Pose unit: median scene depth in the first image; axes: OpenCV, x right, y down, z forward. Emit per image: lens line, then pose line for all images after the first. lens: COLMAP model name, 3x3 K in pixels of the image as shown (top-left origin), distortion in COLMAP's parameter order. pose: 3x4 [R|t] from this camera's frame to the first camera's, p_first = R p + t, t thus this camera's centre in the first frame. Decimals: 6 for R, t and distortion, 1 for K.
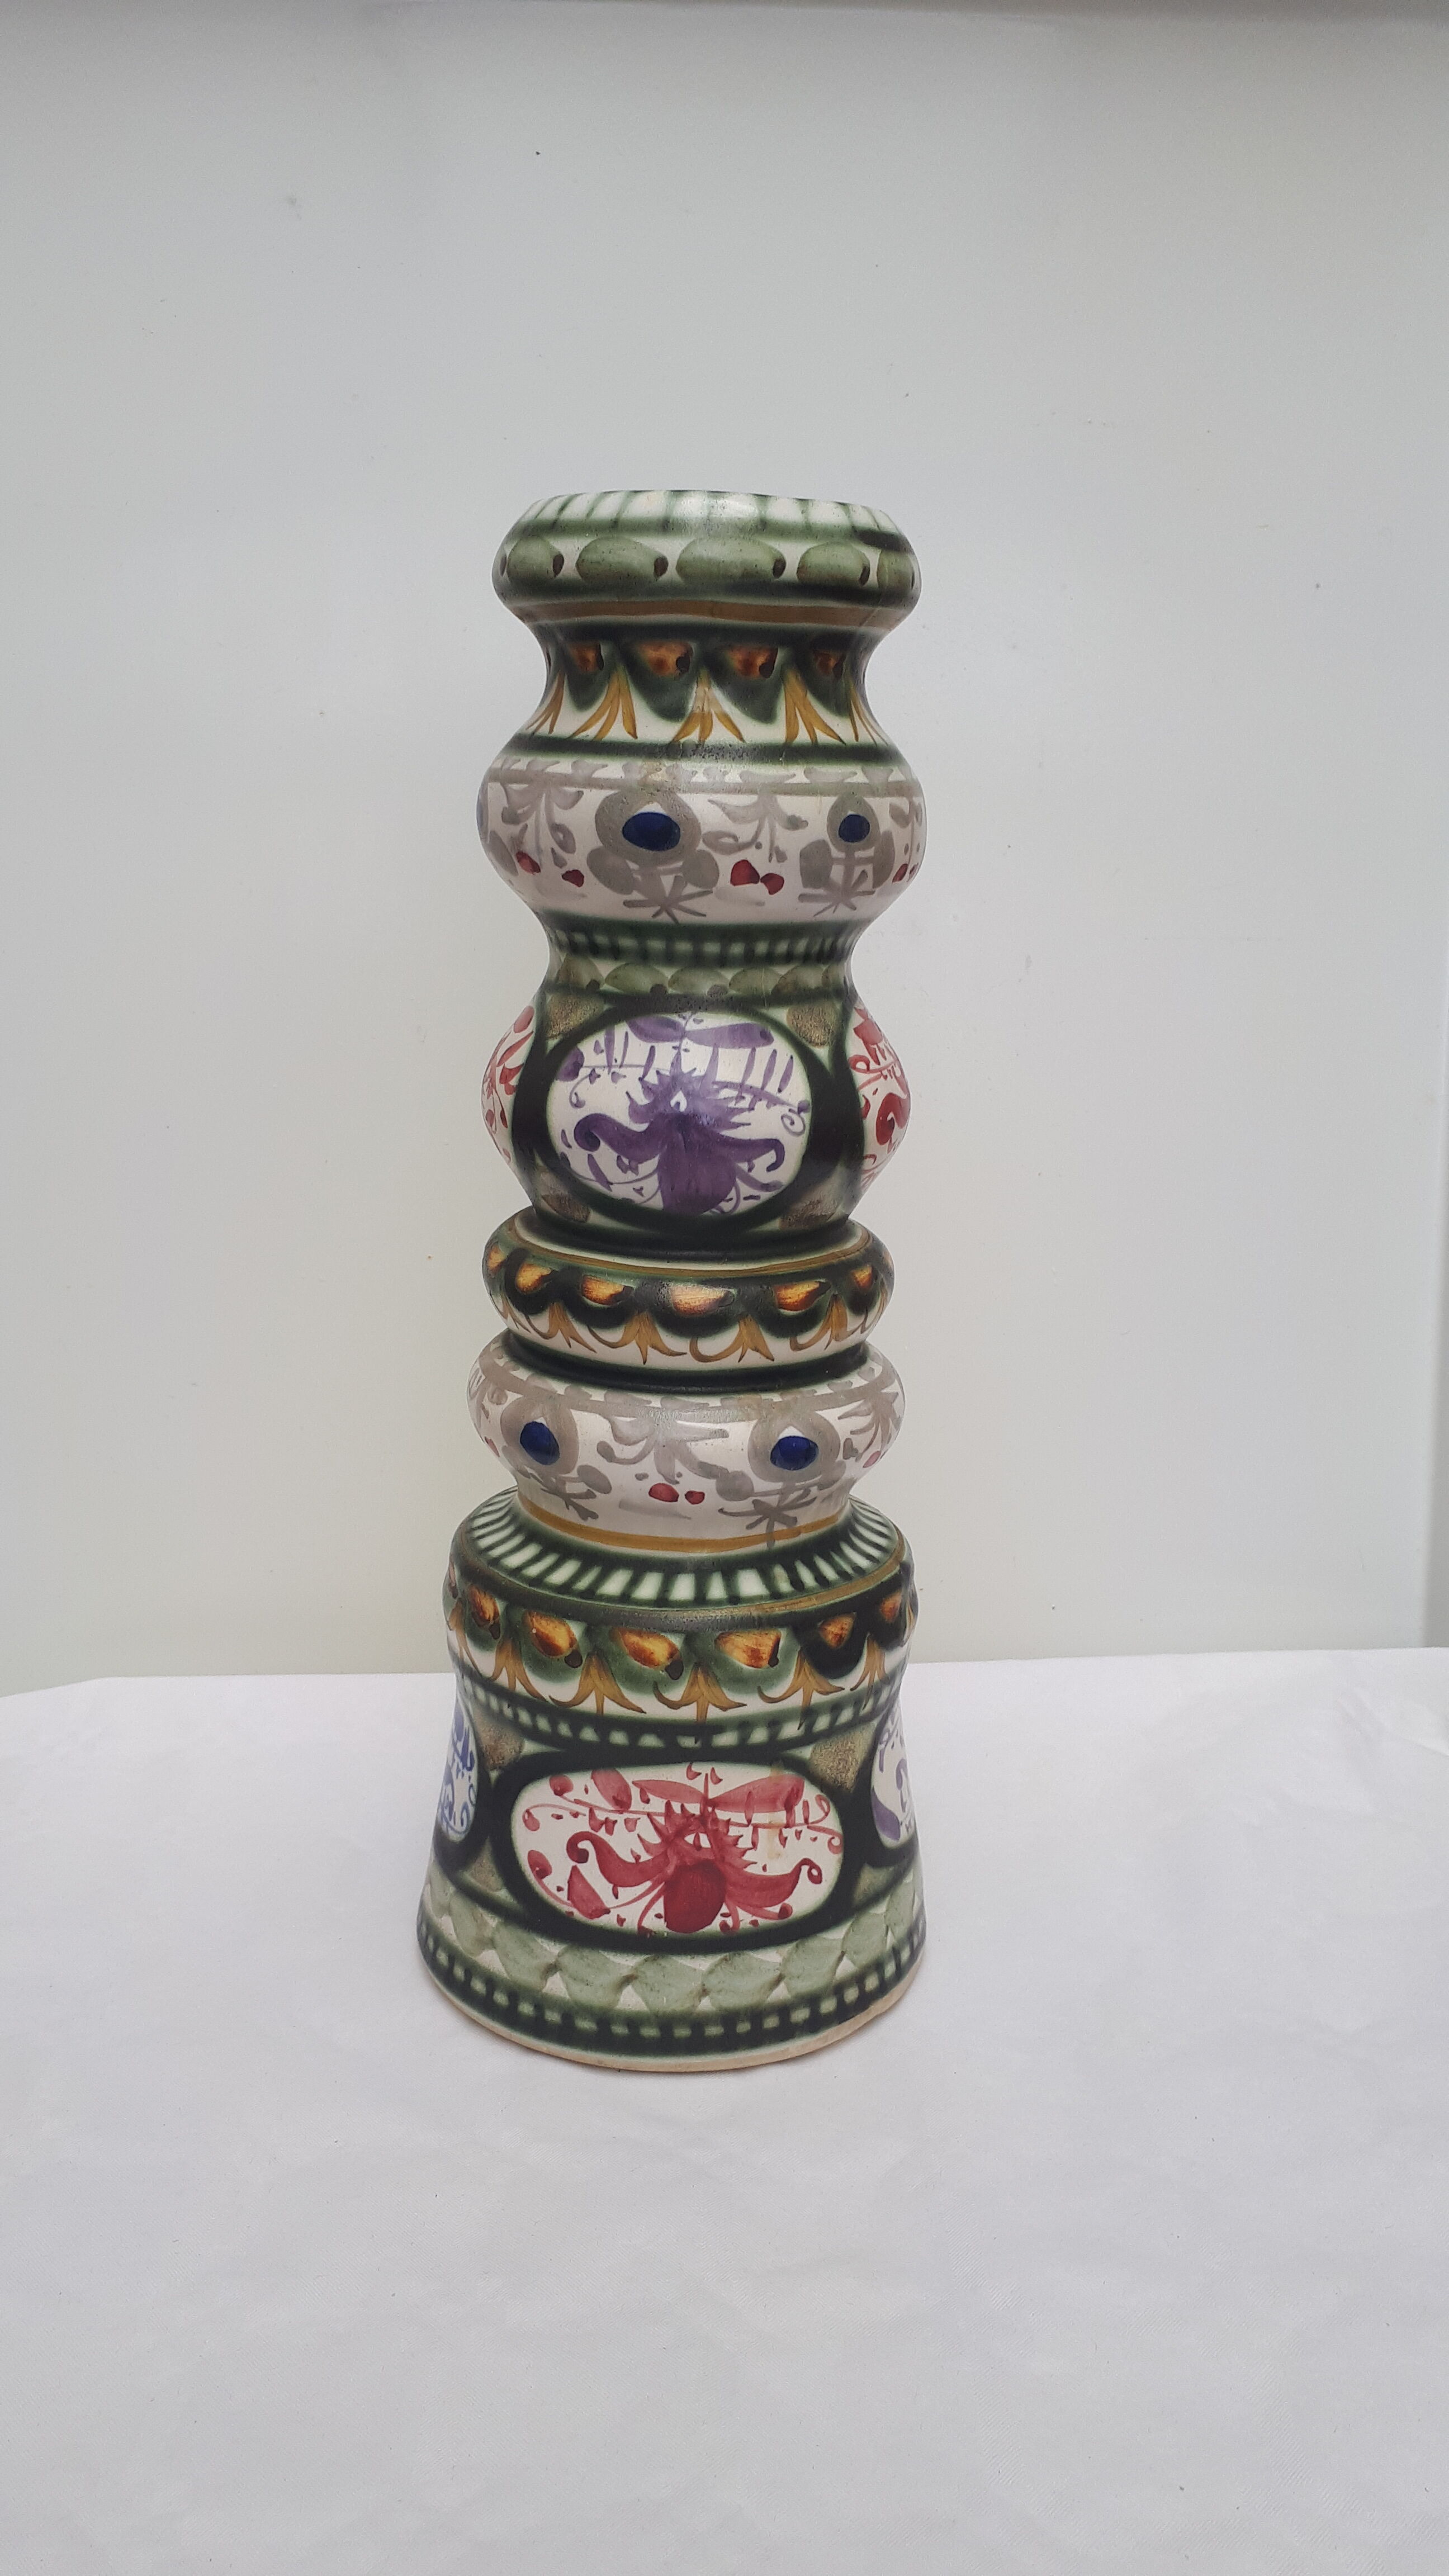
lens RADIAL K [[2104.6, 0, 712.4], [0, 2104.6, 1303.6], [0, 0, 1]] dist [0.246193, -0.681846]
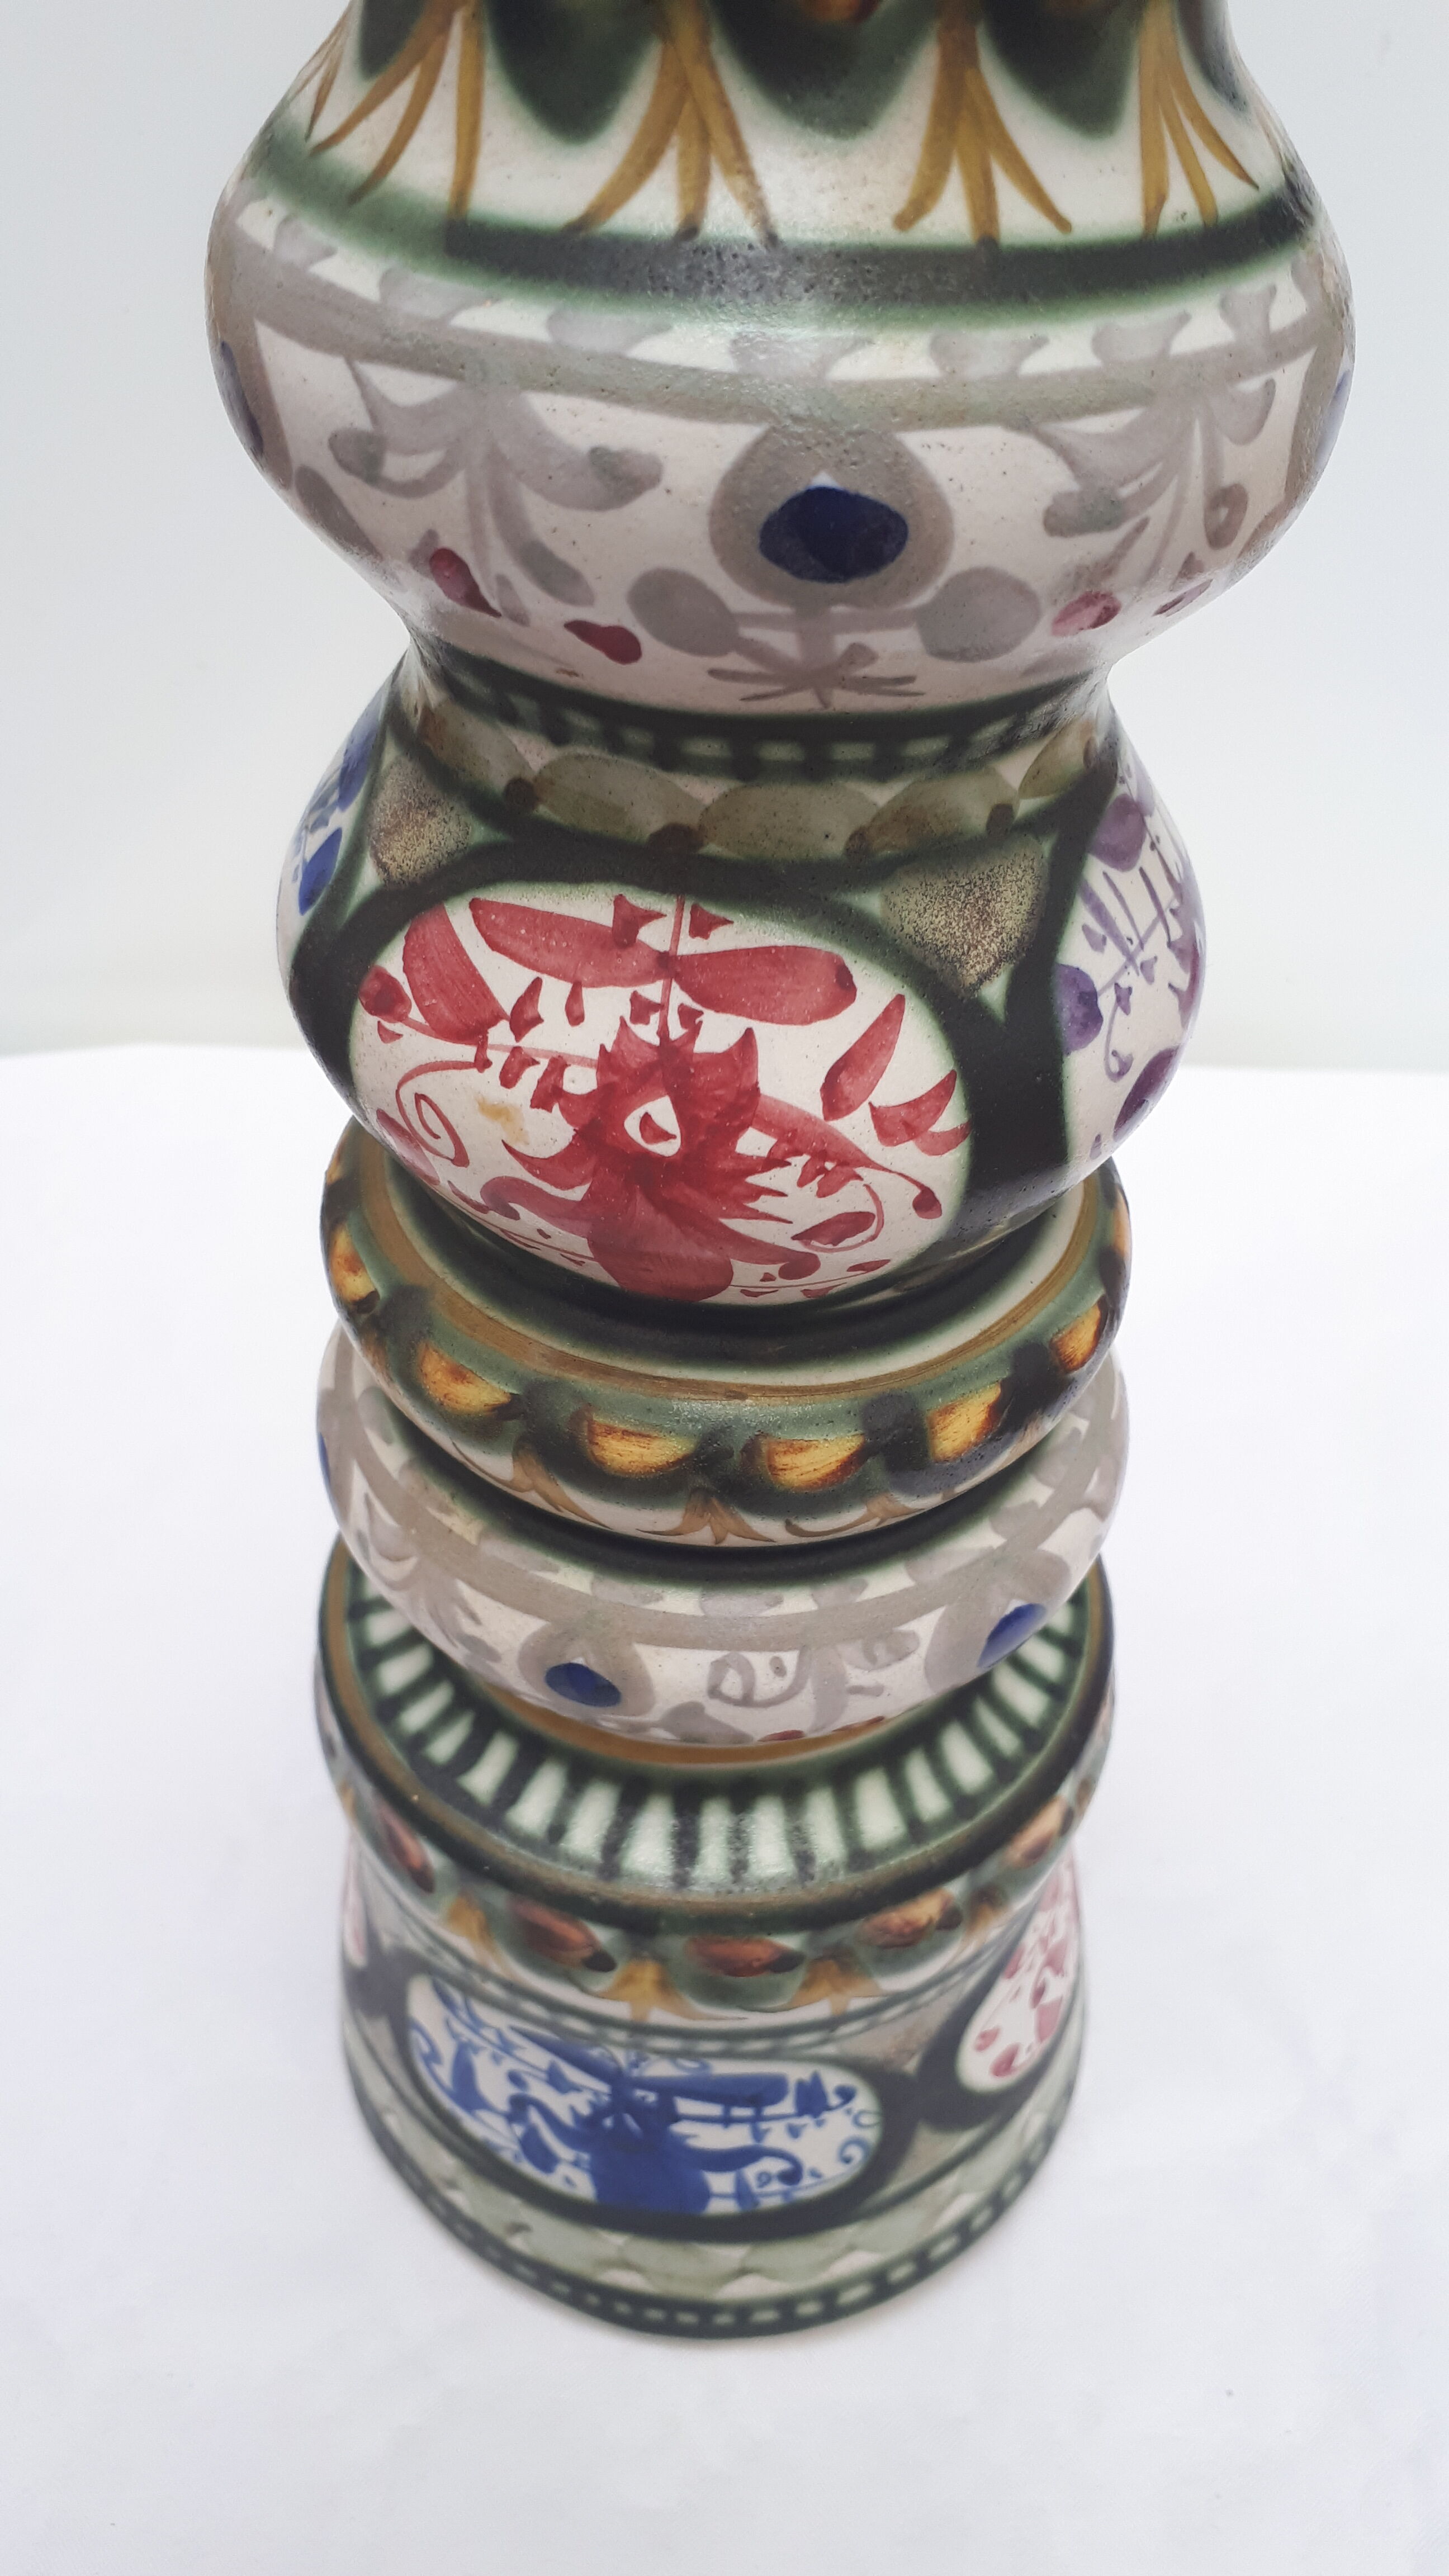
lens RADIAL K [[2129.1, 0, 724.5], [0, 2129.1, 1288.0], [0, 0, 1]] dist [0.117511, -0.269928]
pose [[0.206562, -0.664170, 0.718478, -0.418039], [0.209197, 0.747313, 0.630681, -0.346957], [-0.955808, 0.020029, 0.293309, 0.899843]]
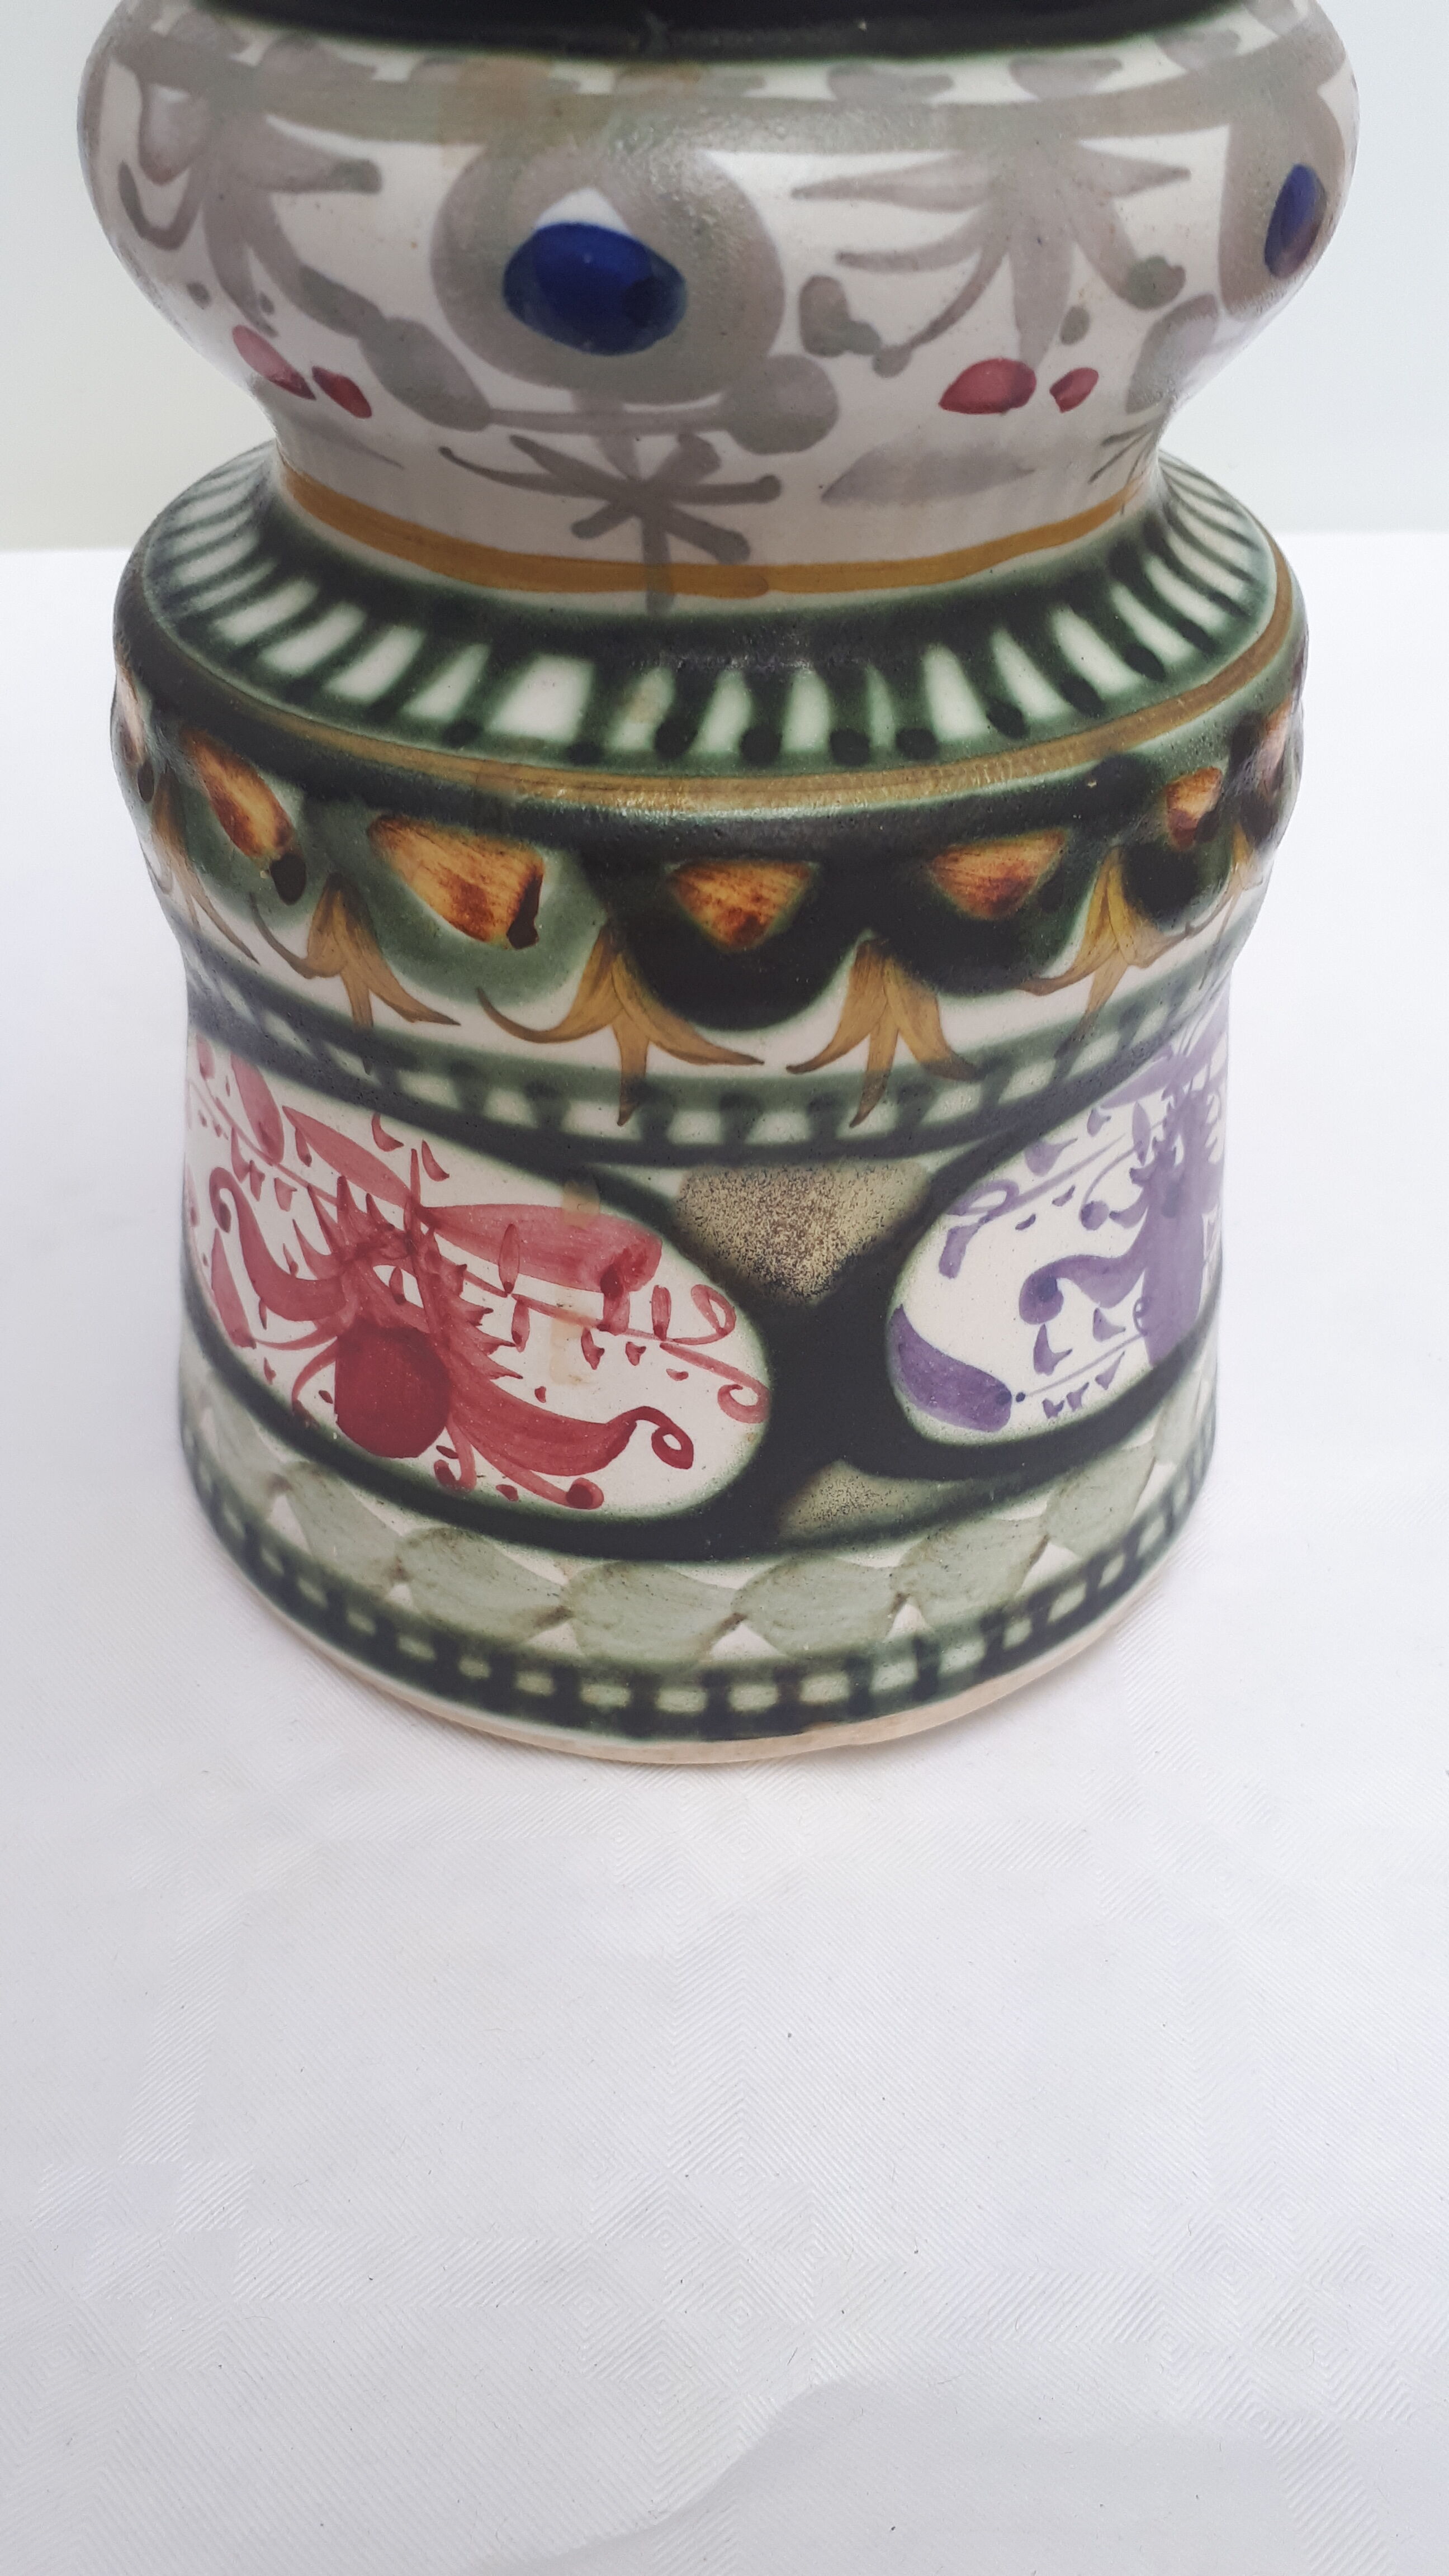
lens RADIAL K [[2104.6, 0, 712.4], [0, 2104.6, 1303.6], [0, 0, 1]] dist [0.246193, -0.681846]
pose [[0.797917, 0.369532, -0.476209, 0.244554], [-0.127166, 0.875456, 0.466267, 0.051798], [0.589200, -0.311485, 0.745533, 0.722823]]
